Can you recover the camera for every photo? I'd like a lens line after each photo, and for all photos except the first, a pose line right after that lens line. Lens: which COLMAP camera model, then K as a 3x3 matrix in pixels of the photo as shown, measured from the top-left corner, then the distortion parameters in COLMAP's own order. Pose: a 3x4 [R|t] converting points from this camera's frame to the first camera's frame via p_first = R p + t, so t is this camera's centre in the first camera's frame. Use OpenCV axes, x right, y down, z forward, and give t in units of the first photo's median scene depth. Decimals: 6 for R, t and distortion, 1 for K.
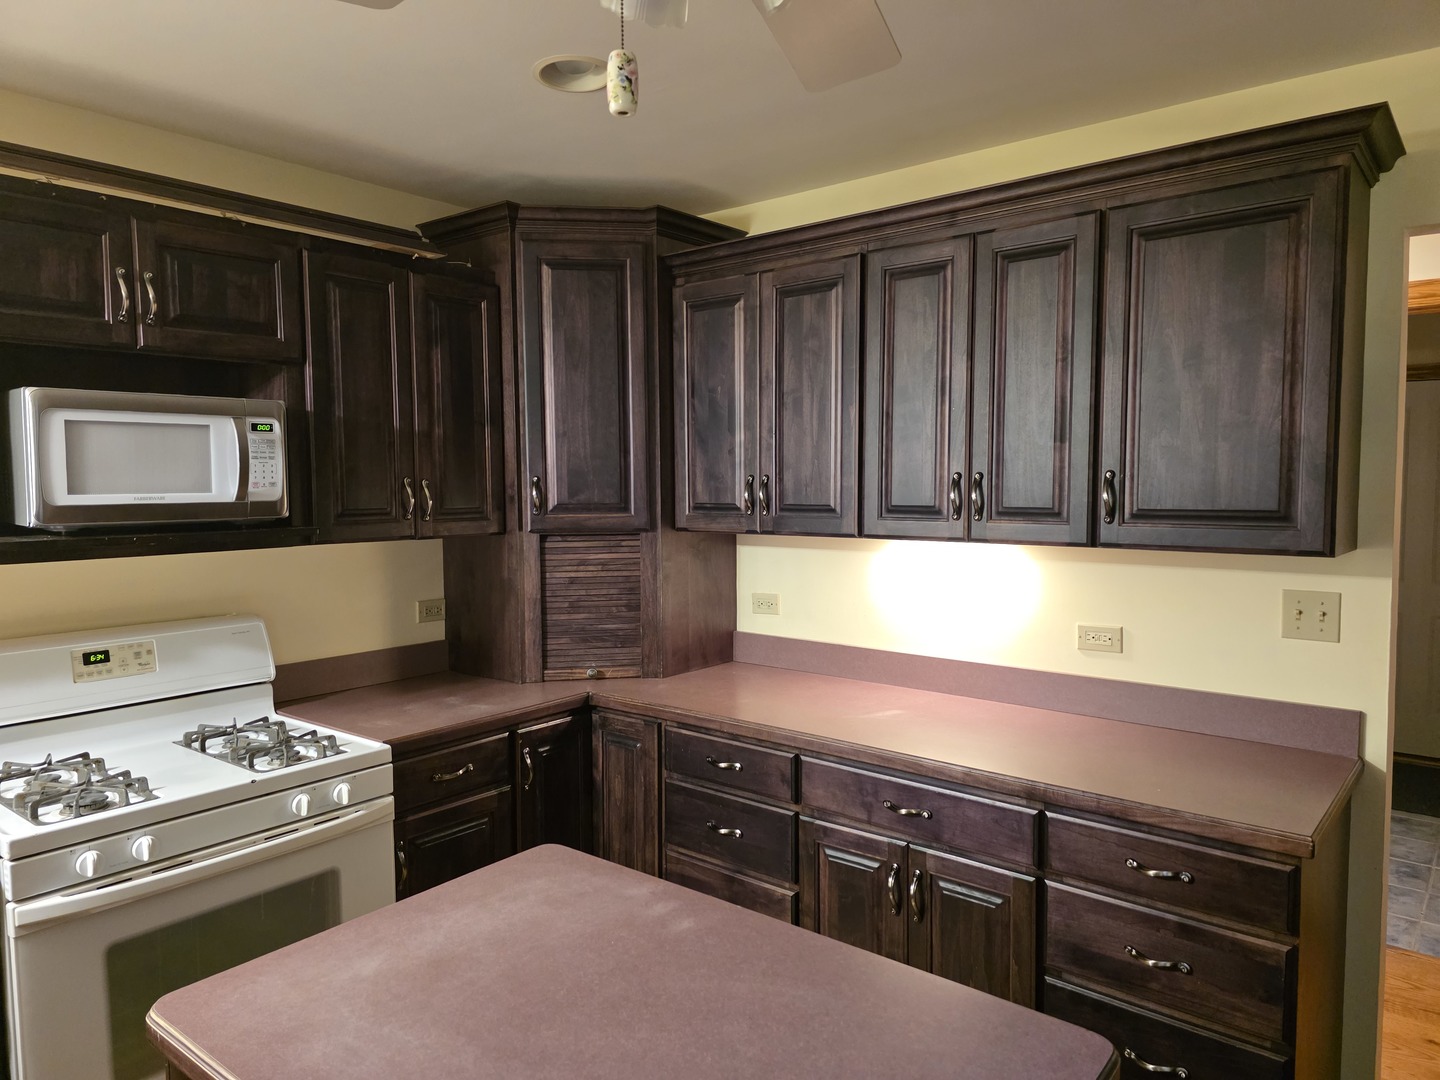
lens RADIAL K [[968.0, 0, 737.8], [0, 968.0, 540.4], [0, 0, 1]] dist [0.124321, -0.139772]
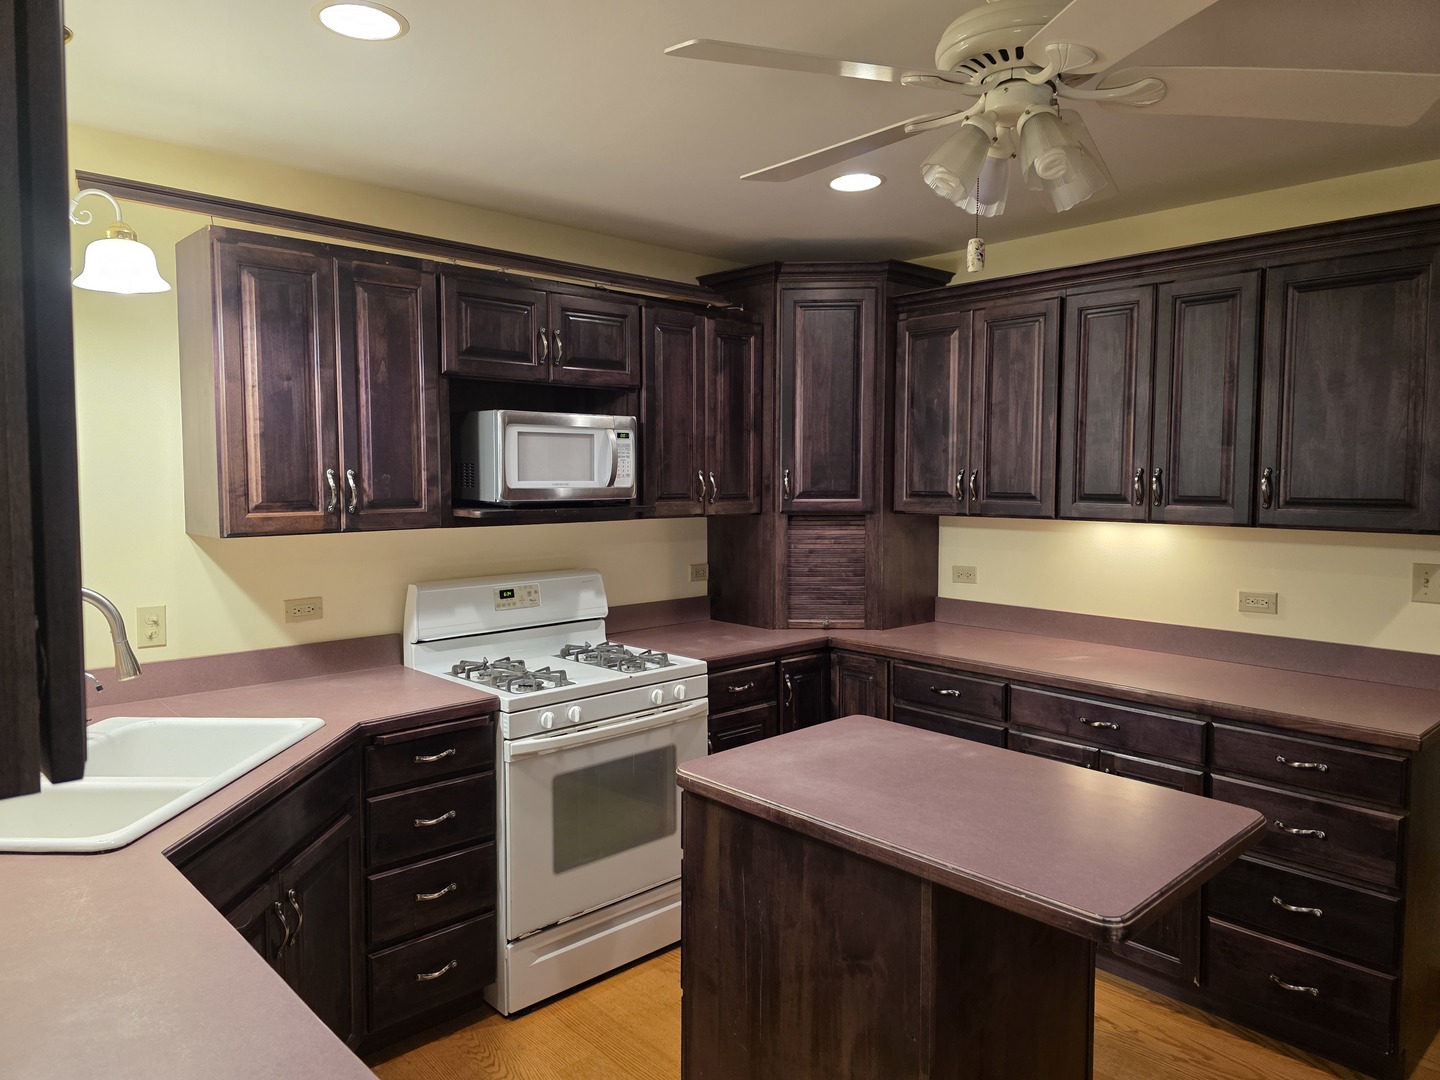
lens RADIAL K [[961.1, 0, 724.2], [0, 961.1, 524.8], [0, 0, 1]] dist [0.077429, -0.070449]
pose [[0.989026, 0.014488, -0.147027, -0.127287], [-0.015492, 0.999864, -0.005684, 0.020532], [0.146924, 0.007899, 0.989116, -0.345291]]
